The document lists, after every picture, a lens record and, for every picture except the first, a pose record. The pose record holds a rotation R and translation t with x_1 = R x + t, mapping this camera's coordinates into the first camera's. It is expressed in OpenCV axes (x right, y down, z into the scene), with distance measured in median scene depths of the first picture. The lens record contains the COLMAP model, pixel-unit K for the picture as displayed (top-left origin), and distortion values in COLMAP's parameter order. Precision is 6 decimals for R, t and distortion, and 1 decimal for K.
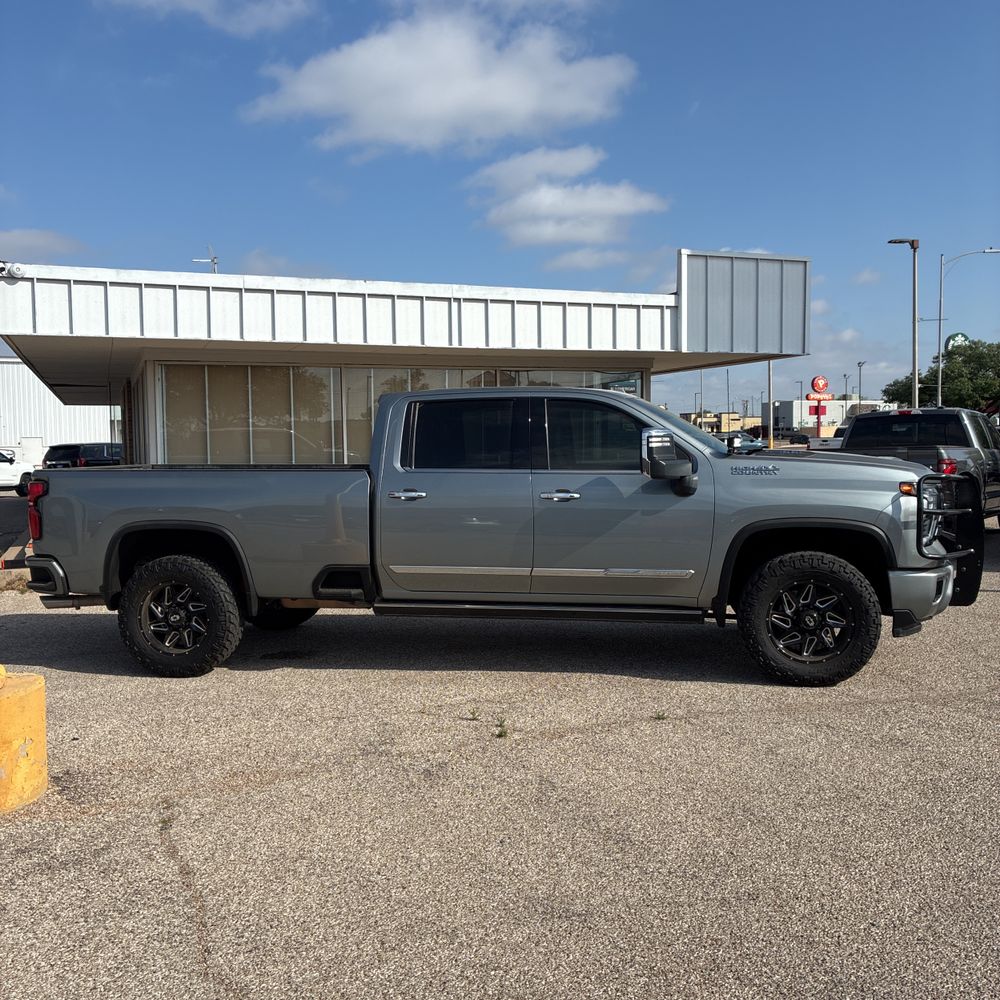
lens RADIAL K [[1038.7, 0, 500.0], [0, 1038.7, 500.0], [0, 0, 1]] dist [0.115092, -0.279581]
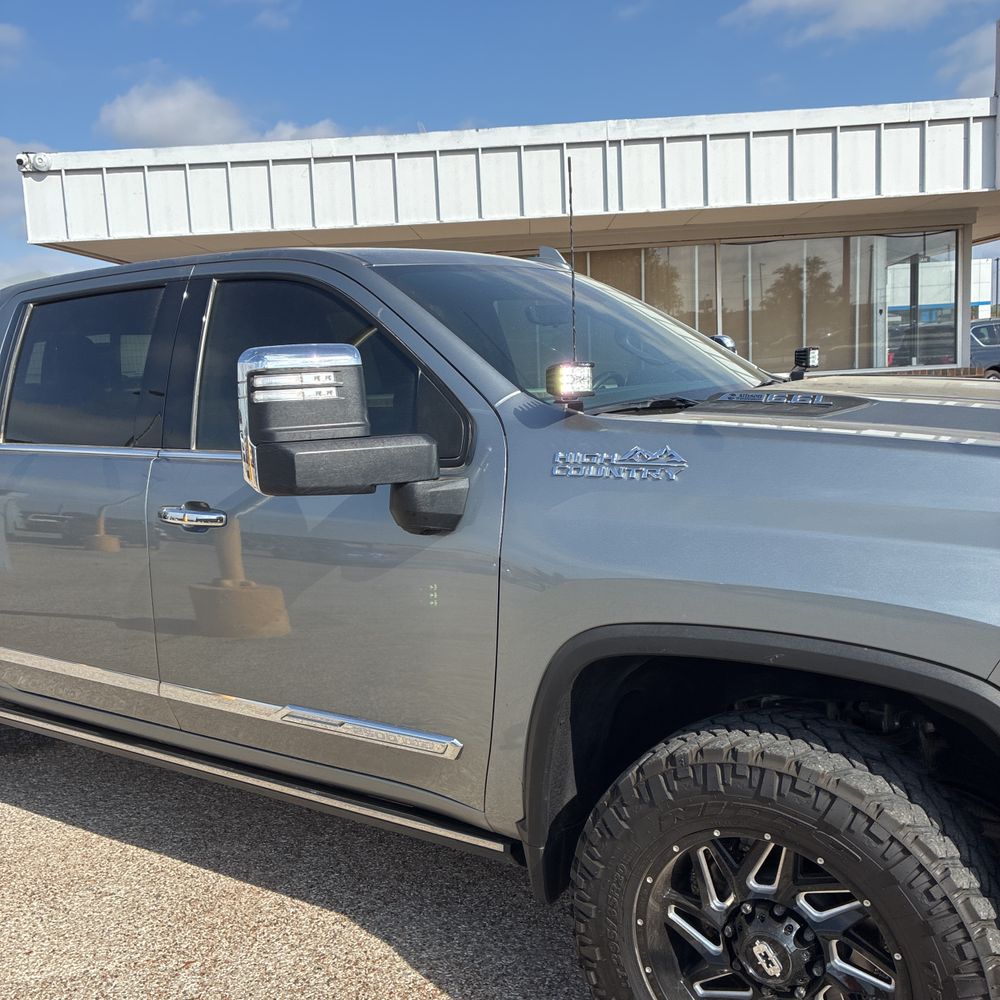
lens RADIAL K [[1023.9, 0, 497.8], [0, 1023.9, 495.5], [0, 0, 1]] dist [0.032668, -0.007212]
pose [[0.917161, 0.020341, -0.397998, 0.196995], [0.016383, 0.995928, 0.088653, -0.027728], [0.398180, -0.087830, 0.913093, 0.406841]]
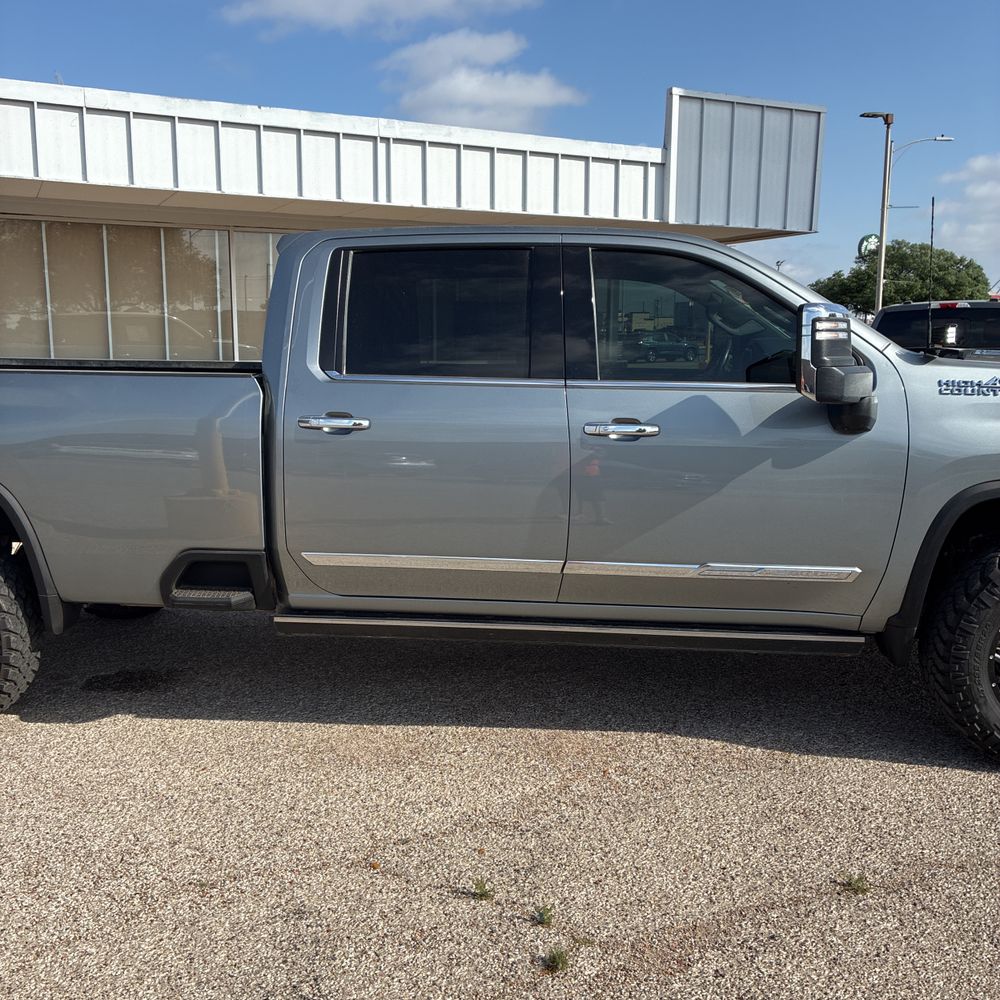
lens RADIAL K [[1031.0, 0, 495.9], [0, 1031.0, 510.3], [0, 0, 1]] dist [0.023340, -0.014570]
pose [[0.996138, 0.002658, 0.087759, -0.032122], [-0.012223, 0.994006, 0.108636, -0.011796], [-0.086944, -0.109289, 0.990200, 0.282175]]
